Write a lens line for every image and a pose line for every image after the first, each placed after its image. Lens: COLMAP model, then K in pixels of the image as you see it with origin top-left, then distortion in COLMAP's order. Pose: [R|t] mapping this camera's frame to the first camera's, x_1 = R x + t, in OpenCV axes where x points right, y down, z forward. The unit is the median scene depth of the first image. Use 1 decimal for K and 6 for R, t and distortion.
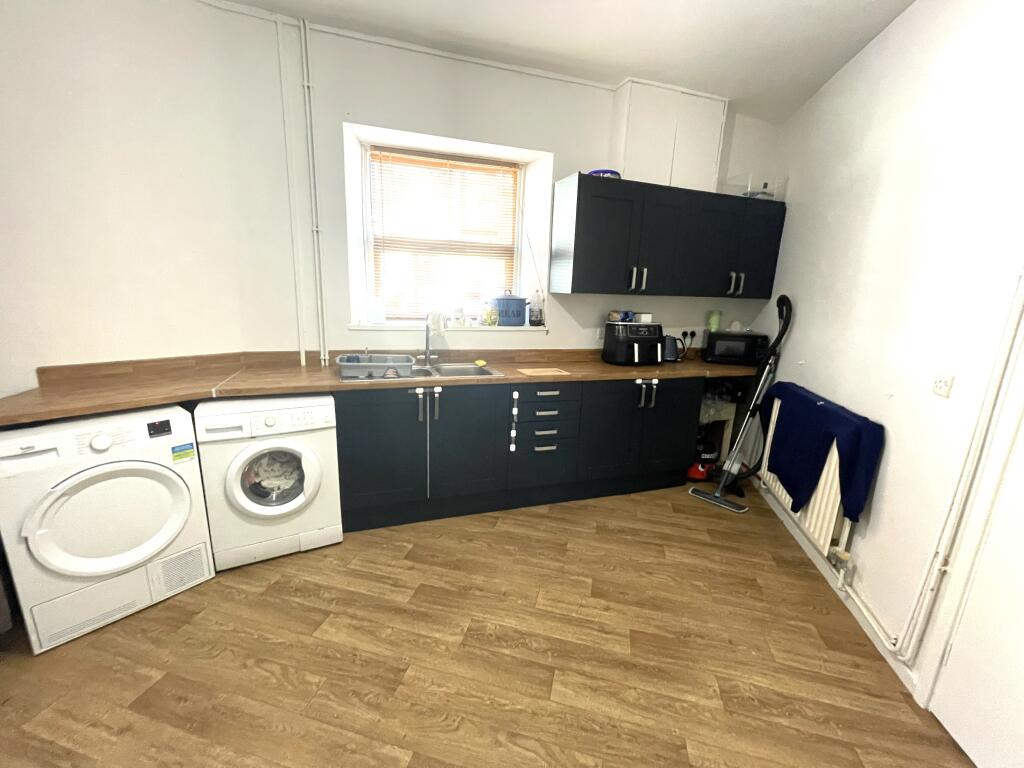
lens RADIAL K [[414.5, 0, 512.0], [0, 414.5, 384.0], [0, 0, 1]] dist [0.001191, 0.000097]
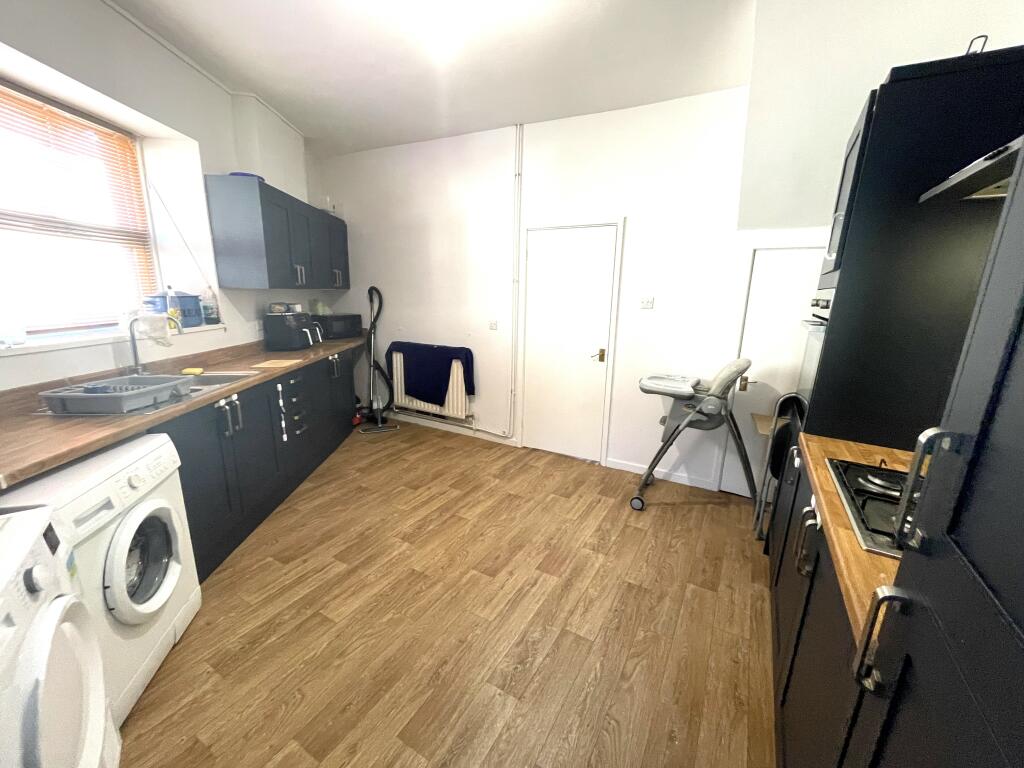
lens RADIAL K [[400.9, 0, 512.0], [0, 400.9, 384.0], [0, 0, 1]] dist [0.003136, 0.000407]
pose [[0.282948, -0.240121, 0.928592, -0.762964], [0.197451, 0.962000, 0.188596, -0.056924], [-0.938591, 0.129989, 0.319608, 0.111365]]
